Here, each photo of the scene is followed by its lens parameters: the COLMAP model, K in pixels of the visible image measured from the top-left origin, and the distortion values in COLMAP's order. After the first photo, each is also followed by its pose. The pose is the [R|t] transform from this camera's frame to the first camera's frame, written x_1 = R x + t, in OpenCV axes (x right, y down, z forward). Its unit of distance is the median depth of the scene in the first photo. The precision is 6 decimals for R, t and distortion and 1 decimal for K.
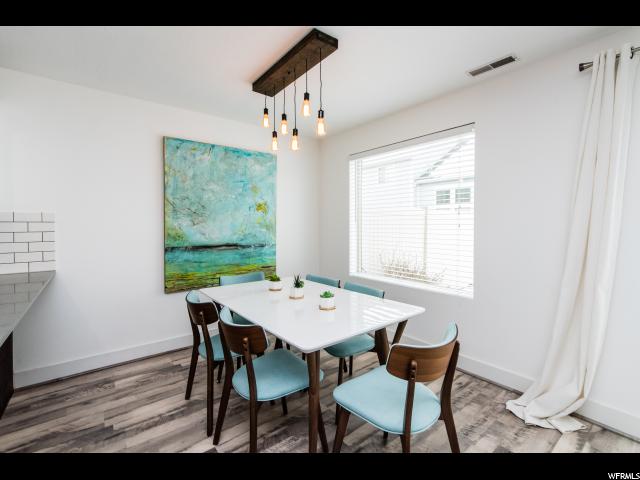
lens RADIAL K [[251.9, 0, 349.9], [0, 251.9, 229.9], [0, 0, 1]] dist [0.001729, -0.000182]
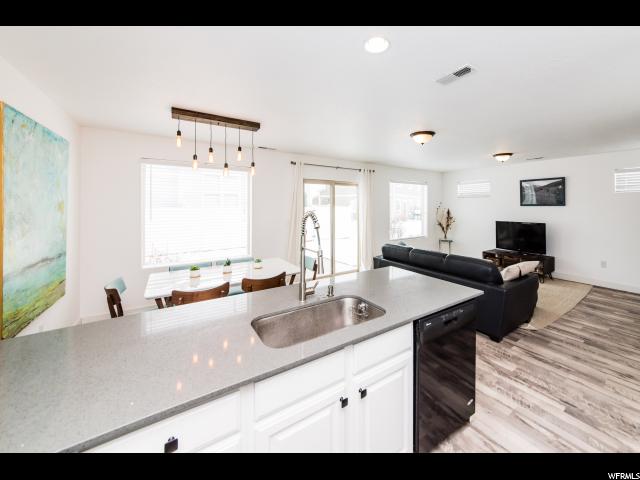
lens RADIAL K [[251.9, 0, 329.9], [0, 251.9, 210.3], [0, 0, 1]] dist [0.000329, 0.000262]
pose [[0.096513, -0.015047, 0.995218, -1.212089], [0.023068, 0.999651, 0.012877, -0.084879], [-0.995064, 0.021715, 0.096827, 0.142885]]
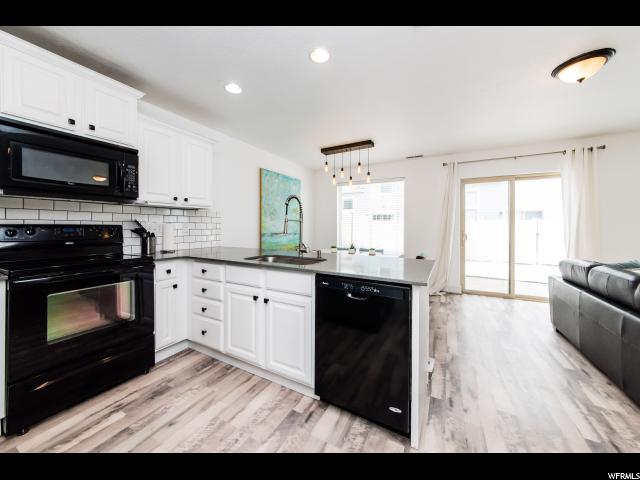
lens RADIAL K [[225.7, 0, 318.1], [0, 225.7, 226.9], [0, 0, 1]] dist [0.000894, 0.000246]
pose [[0.922322, 0.005930, 0.386376, -0.888473], [0.000194, 0.999875, -0.015809, 0.043535], [-0.386421, 0.014656, 0.922206, -0.494343]]
